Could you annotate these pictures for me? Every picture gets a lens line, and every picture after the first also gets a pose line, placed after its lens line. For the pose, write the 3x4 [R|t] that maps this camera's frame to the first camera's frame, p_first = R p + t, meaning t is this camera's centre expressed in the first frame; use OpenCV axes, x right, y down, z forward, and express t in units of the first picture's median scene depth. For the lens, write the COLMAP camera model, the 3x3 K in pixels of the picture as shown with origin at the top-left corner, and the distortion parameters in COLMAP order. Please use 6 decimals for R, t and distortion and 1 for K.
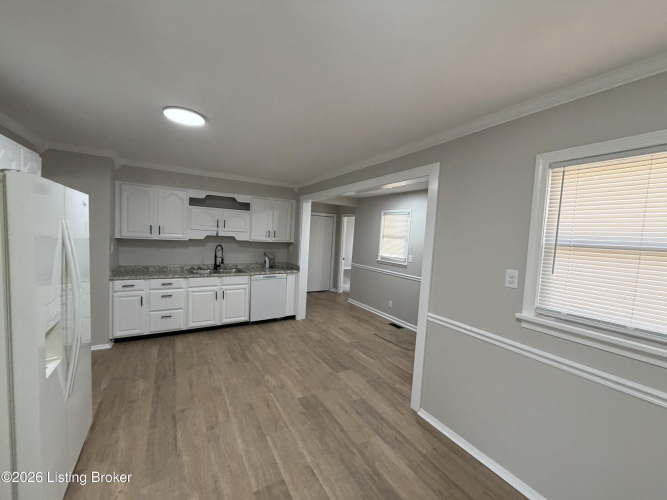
lens RADIAL K [[266.0, 0, 332.8], [0, 266.0, 250.7], [0, 0, 1]] dist [-0.002910, 0.001228]
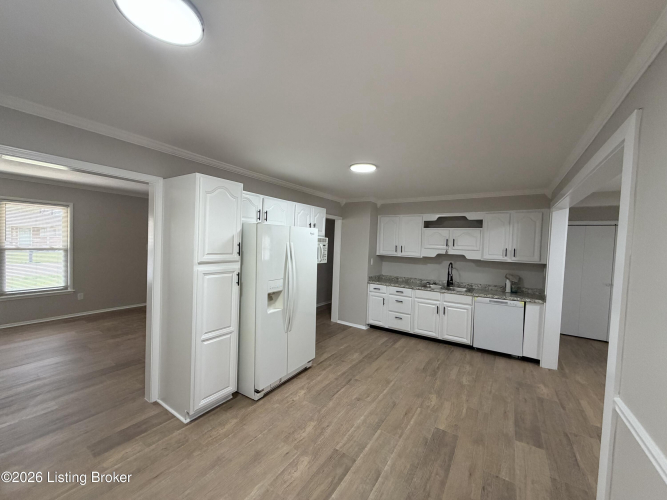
lens RADIAL K [[266.0, 0, 331.8], [0, 266.0, 250.7], [0, 0, 1]] dist [-0.002910, 0.001228]
pose [[0.425539, -0.010375, -0.904881, 0.389369], [-0.066117, 0.996905, -0.042523, 0.006685], [0.902522, 0.077923, 0.423536, 0.166249]]
